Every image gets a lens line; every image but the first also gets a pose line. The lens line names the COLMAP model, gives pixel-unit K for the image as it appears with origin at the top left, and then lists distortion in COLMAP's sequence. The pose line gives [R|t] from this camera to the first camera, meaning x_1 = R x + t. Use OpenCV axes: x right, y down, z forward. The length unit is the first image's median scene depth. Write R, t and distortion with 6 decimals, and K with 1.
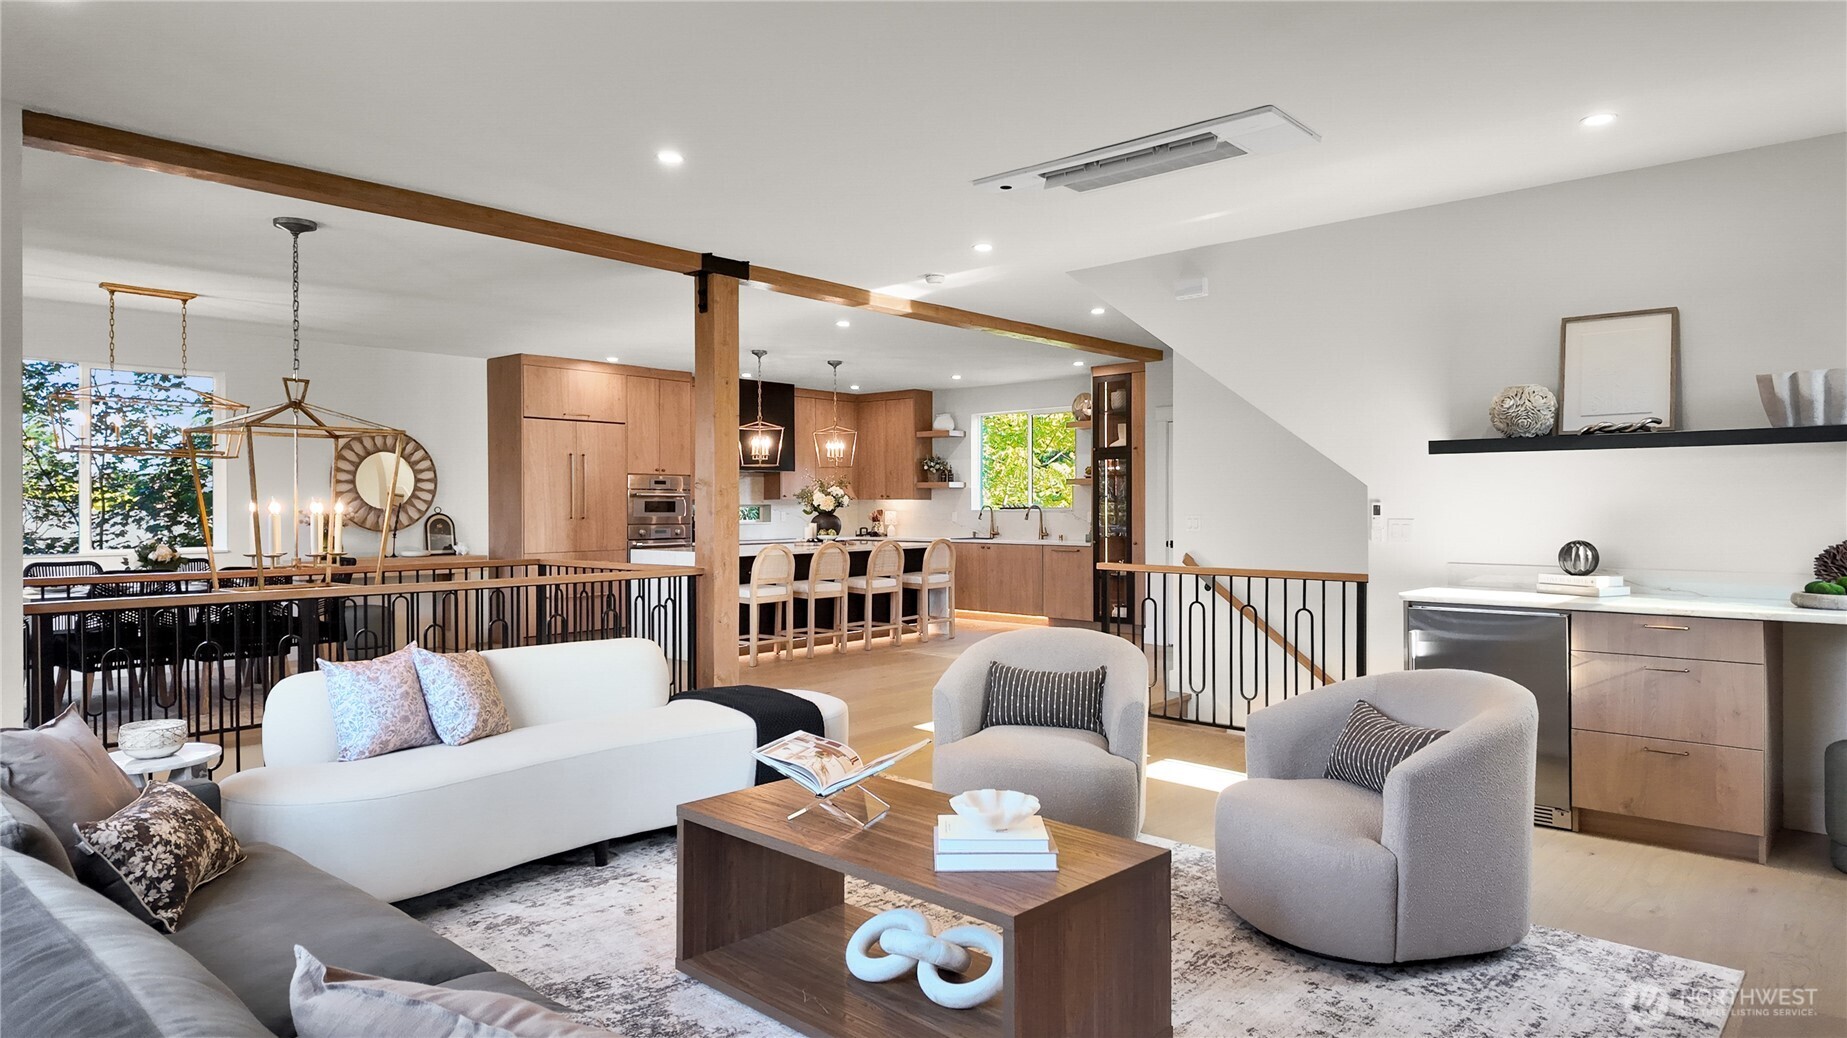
lens RADIAL K [[1093.9, 0, 923.5], [0, 1093.9, 519.0], [0, 0, 1]] dist [0.099570, -0.081752]
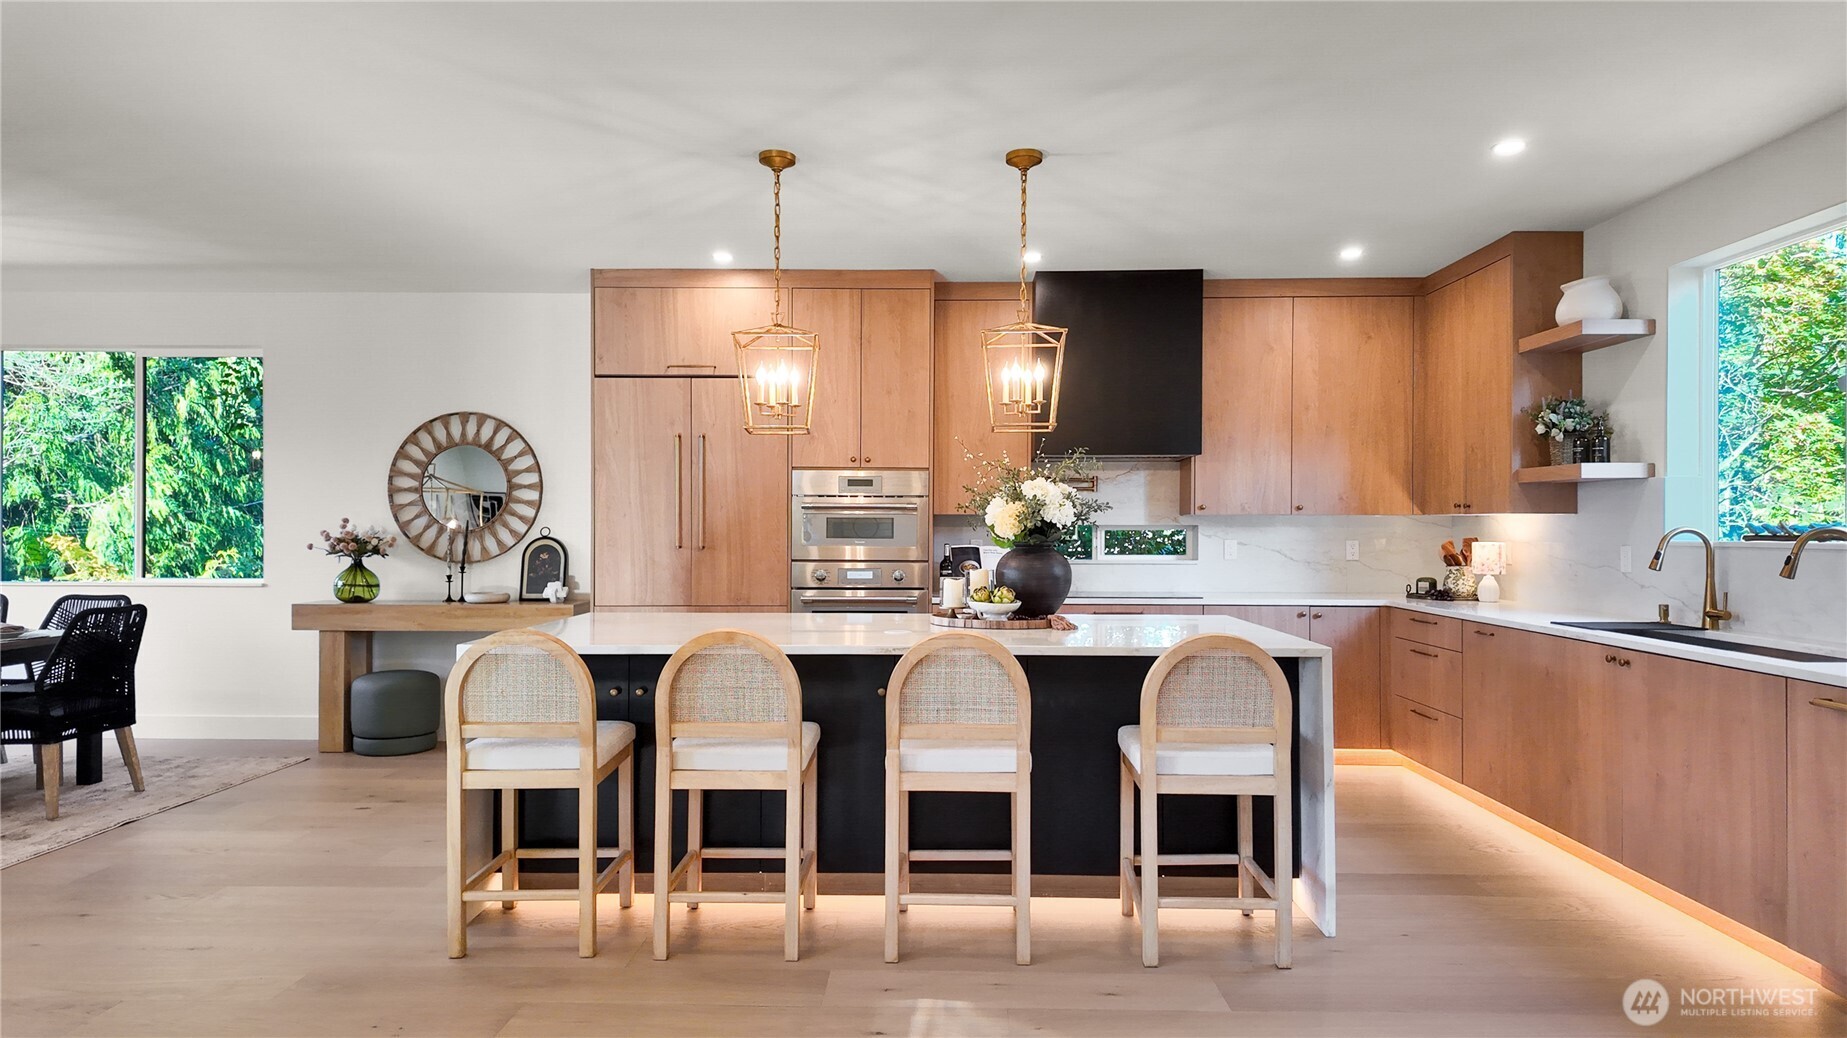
lens RADIAL K [[1093.9, 0, 923.5], [0, 1093.9, 519.0], [0, 0, 1]] dist [0.099570, -0.081752]
pose [[0.648494, -0.003466, -0.761212, 0.195233], [-0.012592, 0.999804, -0.015280, -0.008160], [0.761115, 0.019495, 0.648323, 0.713057]]
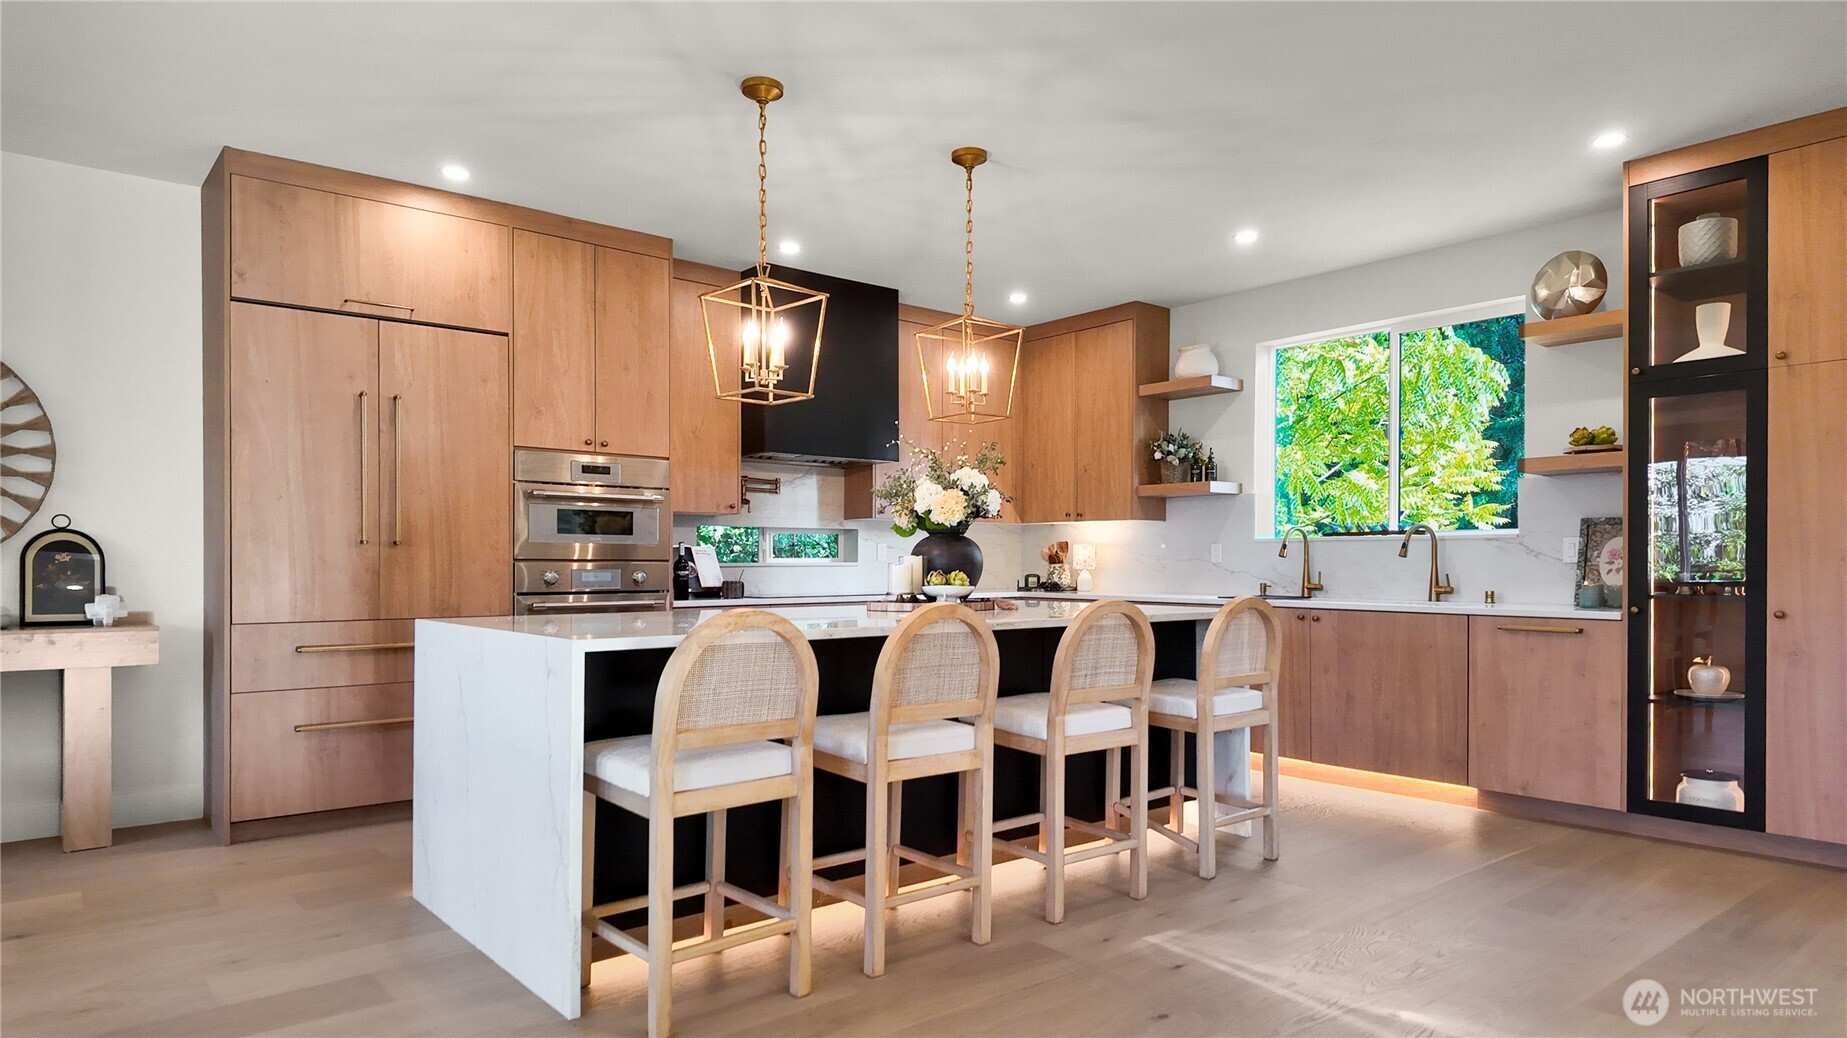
lens RADIAL K [[1107.9, 0, 922.1], [0, 1107.9, 564.3], [0, 0, 1]] dist [0.074242, -0.084958]
pose [[0.989214, 0.003711, -0.146427, -0.036725], [-0.005269, 0.999934, -0.010258, 0.011091], [0.146380, 0.010919, 0.989168, 0.585887]]
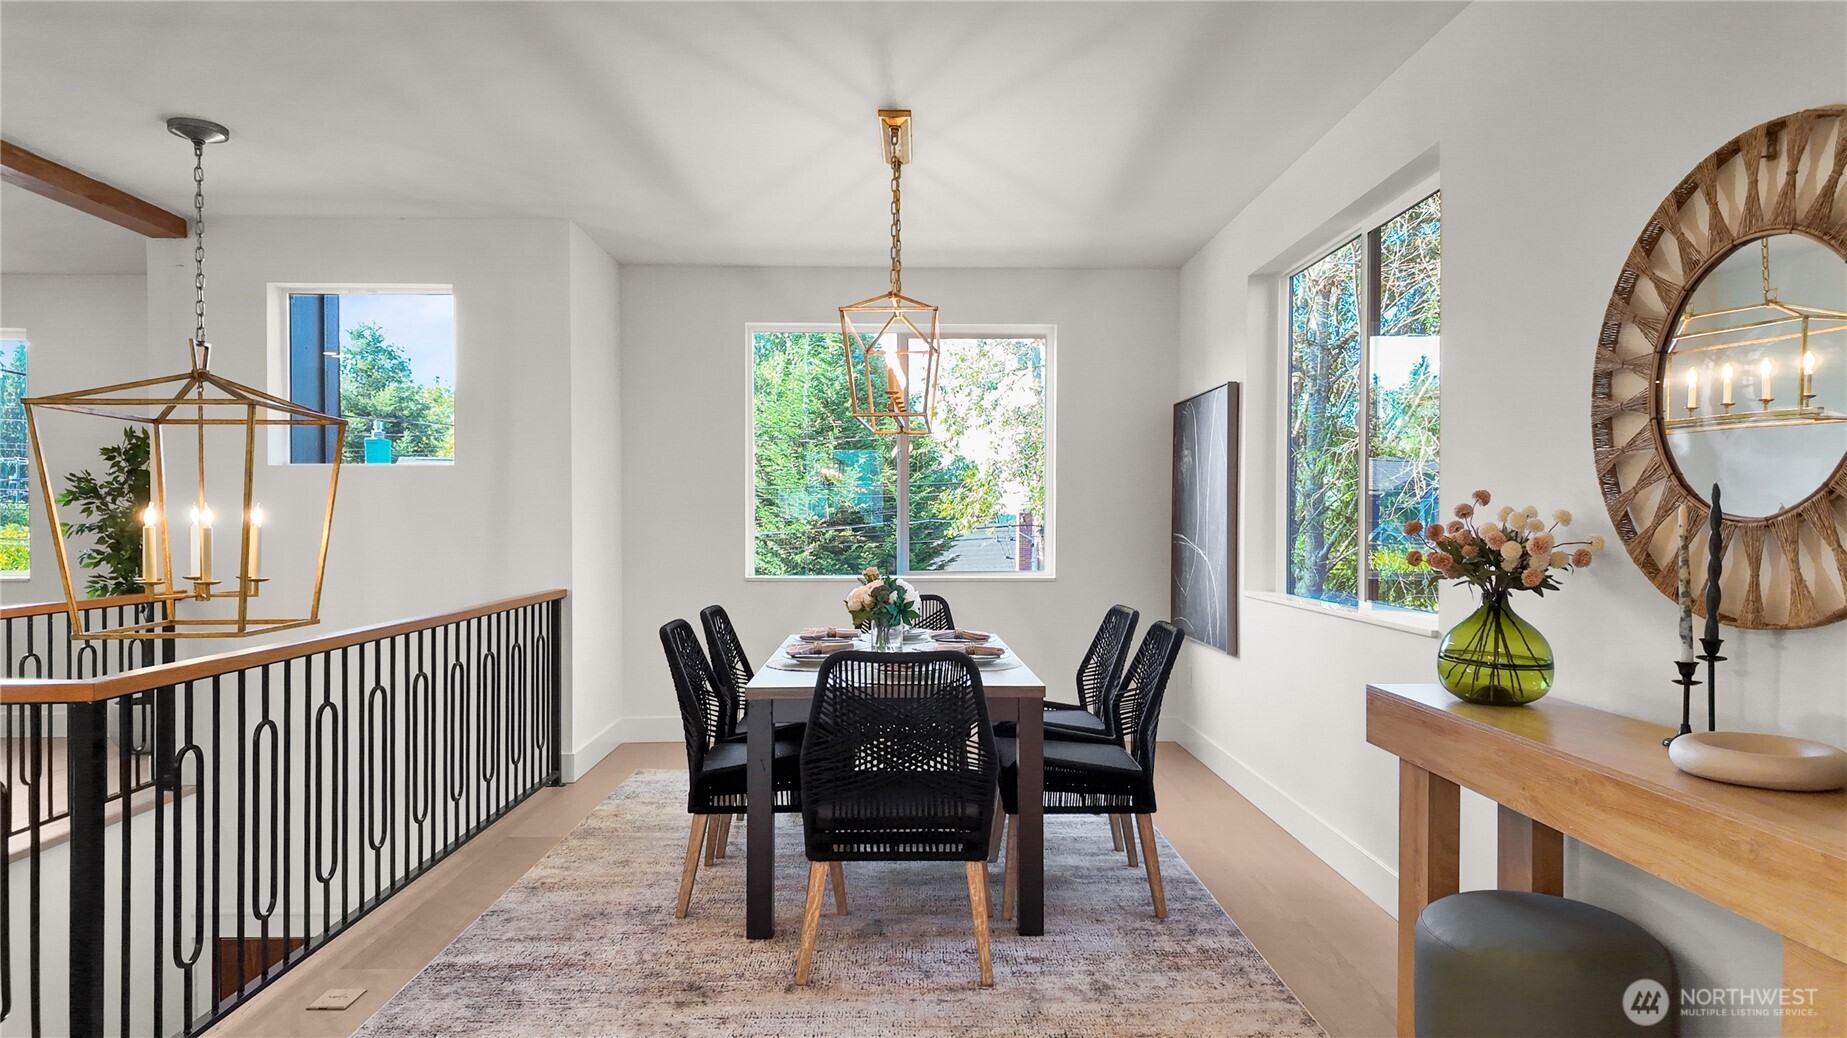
lens RADIAL K [[1093.9, 0, 923.5], [0, 1093.9, 519.0], [0, 0, 1]] dist [0.099570, -0.081752]
pose [[-0.733817, 0.001702, -0.679345, -0.212340], [-0.001561, 0.999990, 0.004191, -0.008584], [0.679345, 0.004136, -0.733807, 0.964930]]
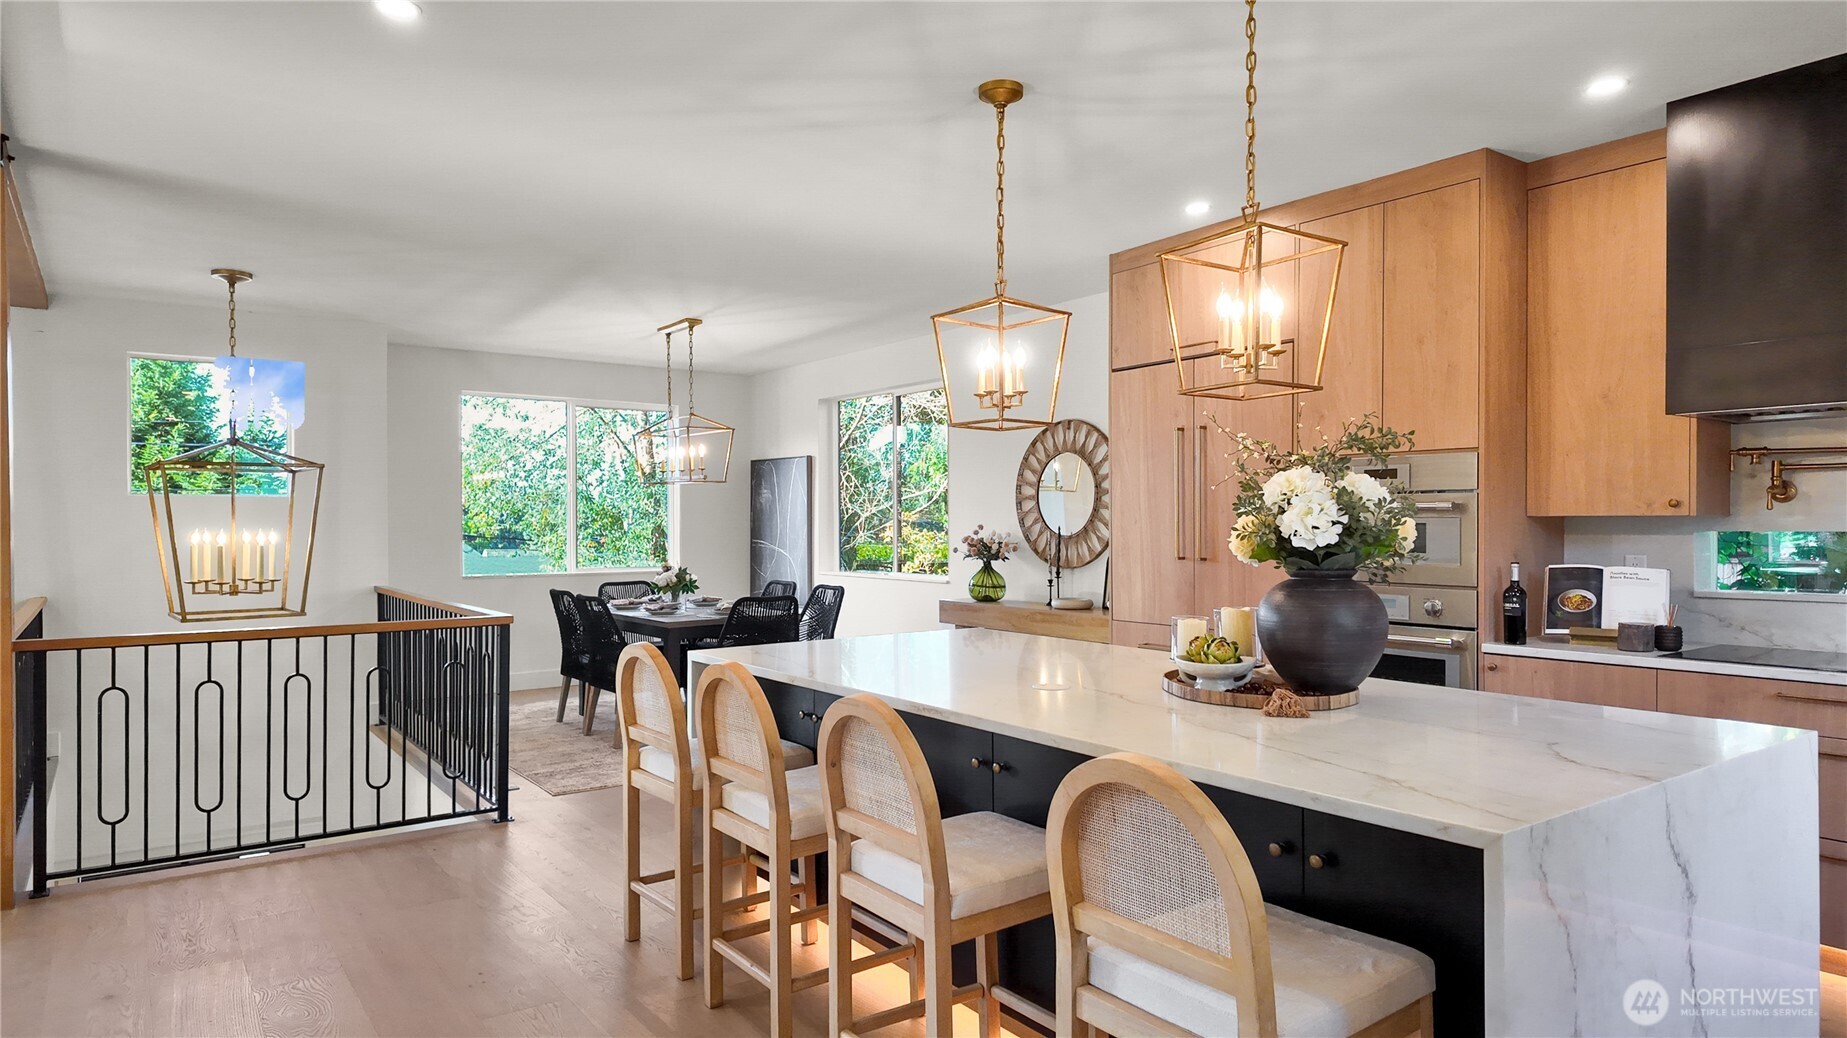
lens RADIAL K [[1093.9, 0, 923.5], [0, 1093.9, 519.0], [0, 0, 1]] dist [0.099570, -0.081752]
pose [[-0.209249, 0.000305, -0.977862, 0.181198], [-0.004254, 0.999990, 0.001222, -0.018159], [0.977853, 0.004416, -0.209246, 0.971686]]
